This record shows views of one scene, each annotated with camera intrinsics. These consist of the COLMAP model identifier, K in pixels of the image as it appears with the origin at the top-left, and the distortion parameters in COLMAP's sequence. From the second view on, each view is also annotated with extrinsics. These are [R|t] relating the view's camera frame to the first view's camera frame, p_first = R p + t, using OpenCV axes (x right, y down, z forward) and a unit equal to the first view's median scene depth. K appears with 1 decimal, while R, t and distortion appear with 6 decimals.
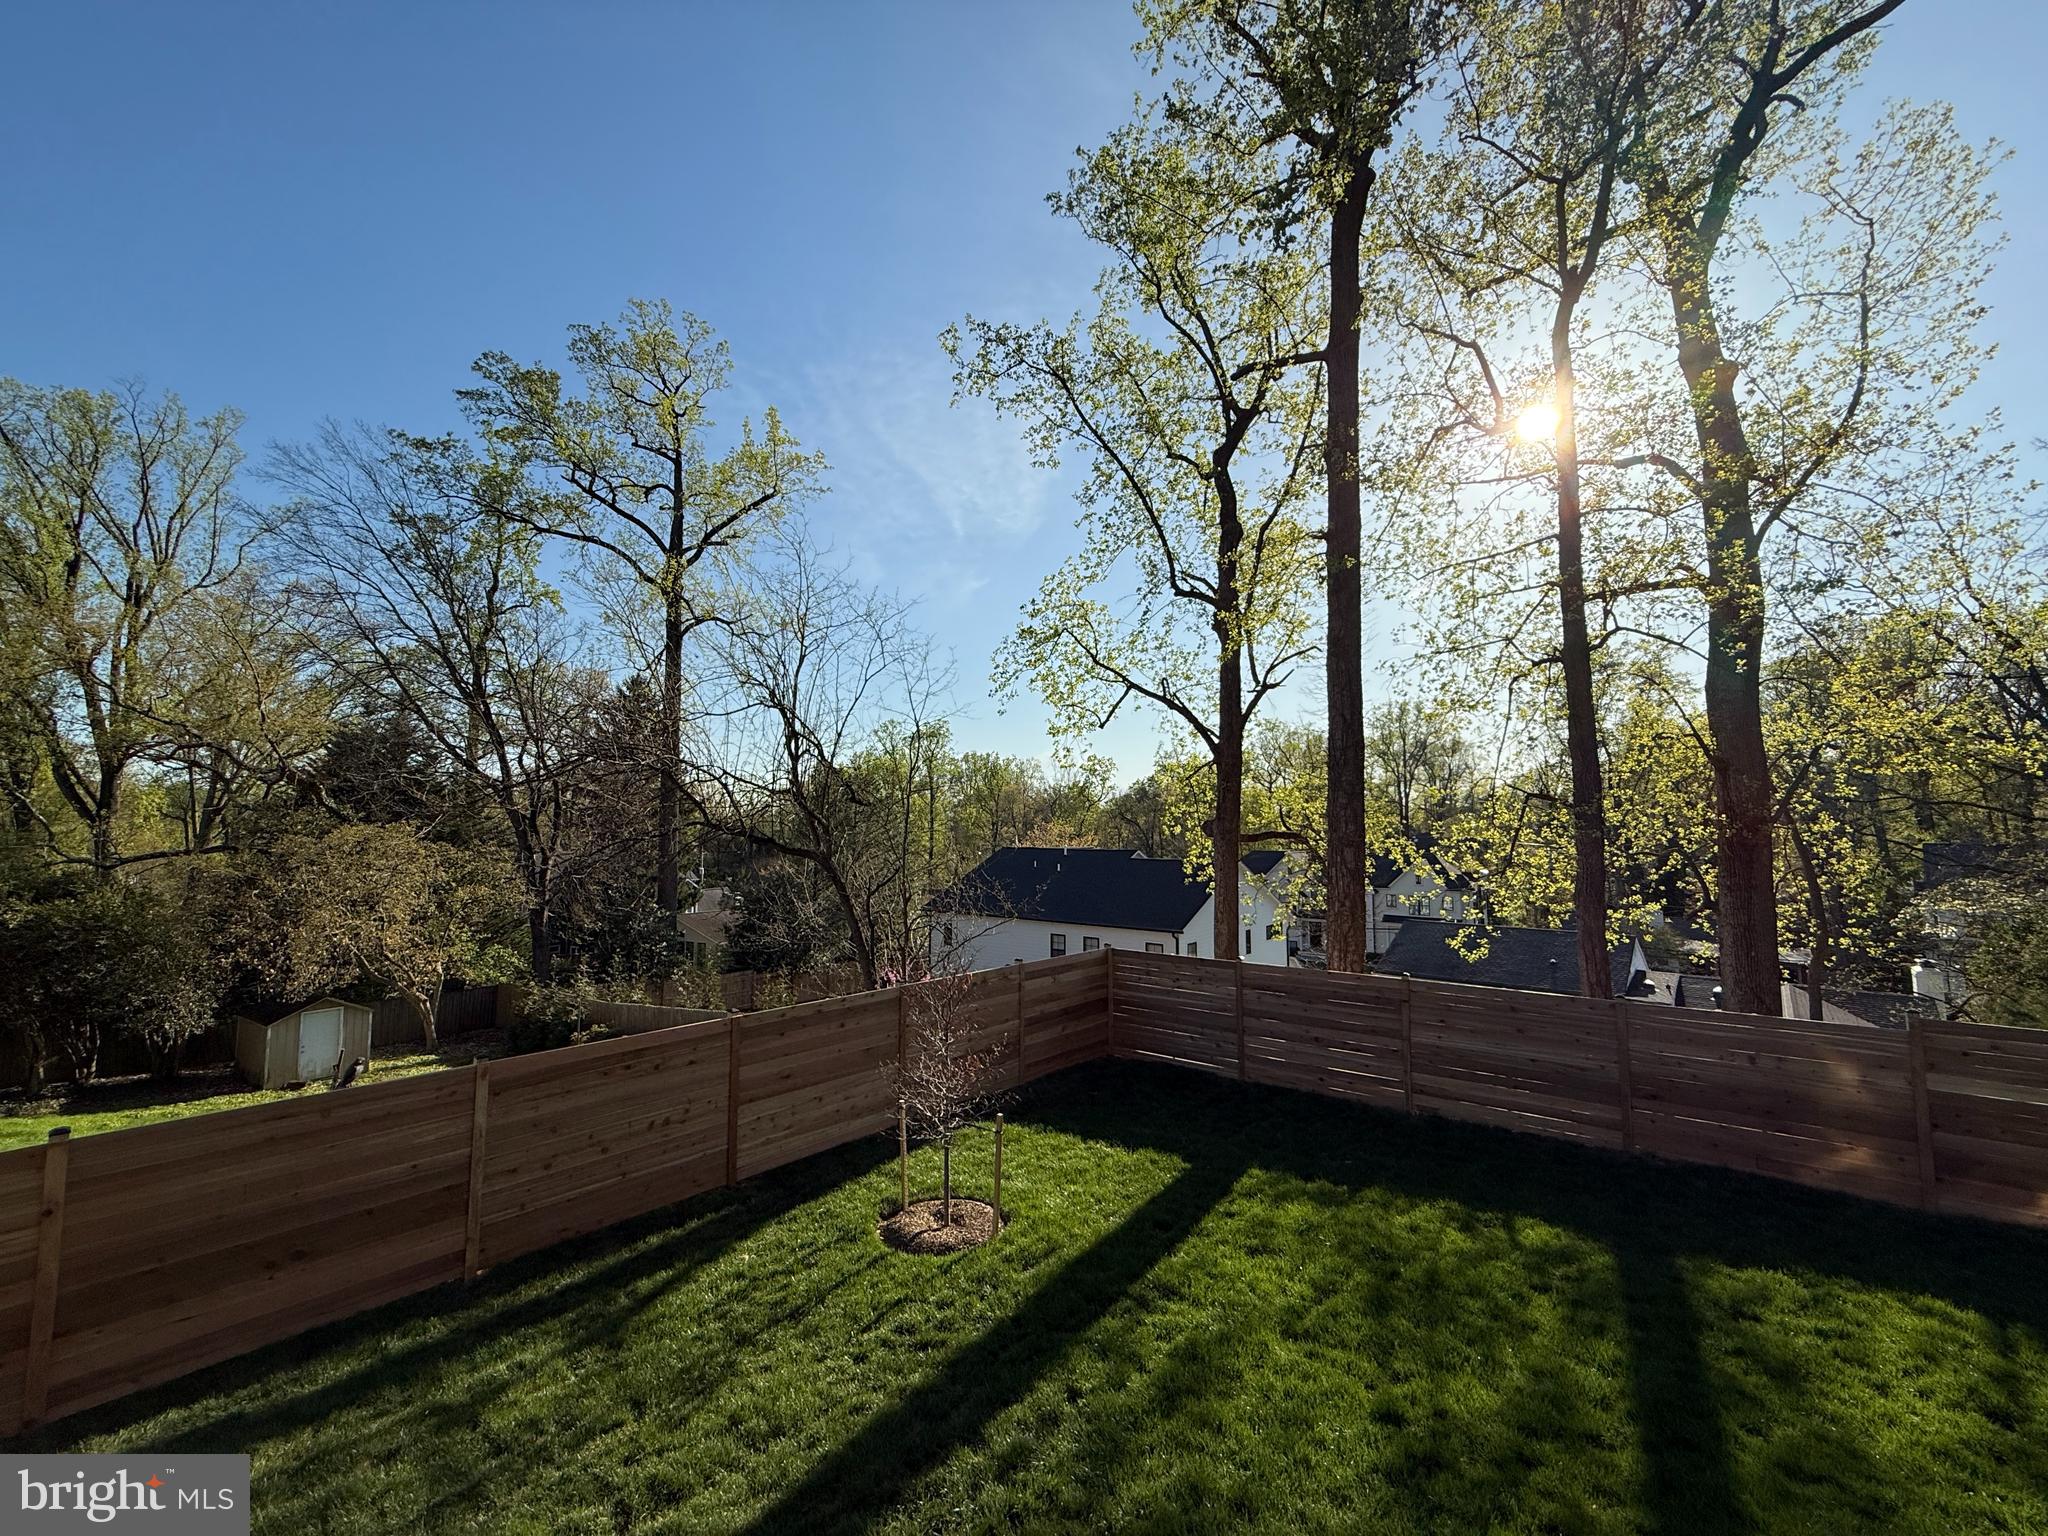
lens RADIAL K [[810.2, 0, 1020.9], [0, 810.2, 763.5], [0, 0, 1]] dist [-0.001640, 0.000667]
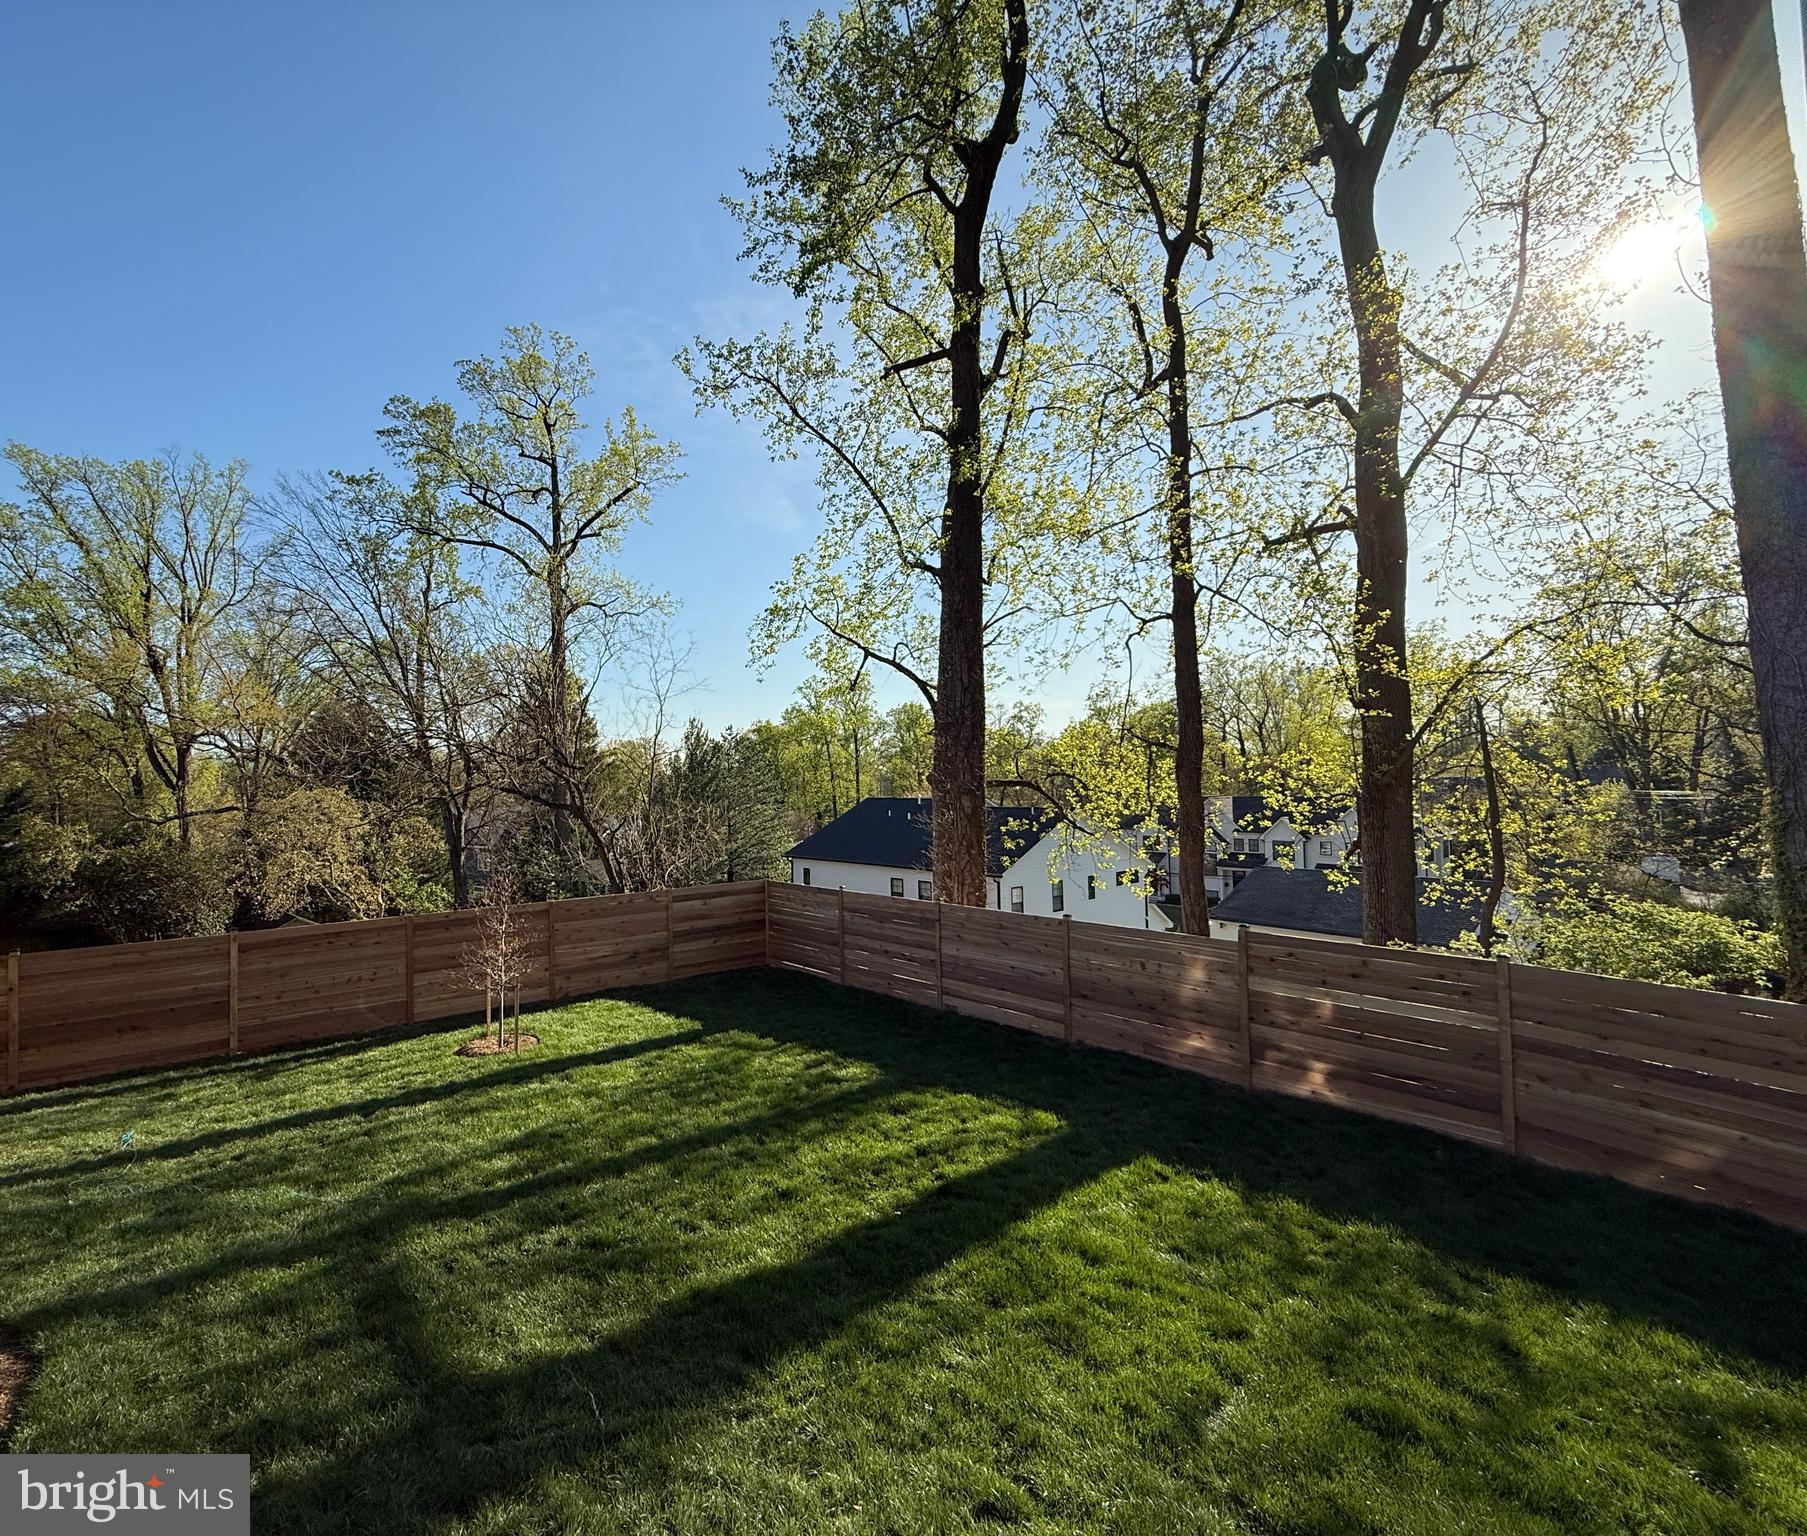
lens RADIAL K [[813.0, 0, 780.9], [0, 813.0, 759.6], [0, 0, 1]] dist [0.003582, 0.000113]
pose [[0.971038, -0.027749, -0.237307, 0.285520], [0.040824, 0.997896, 0.050362, -0.009830], [0.235411, -0.058591, 0.970128, -0.119726]]
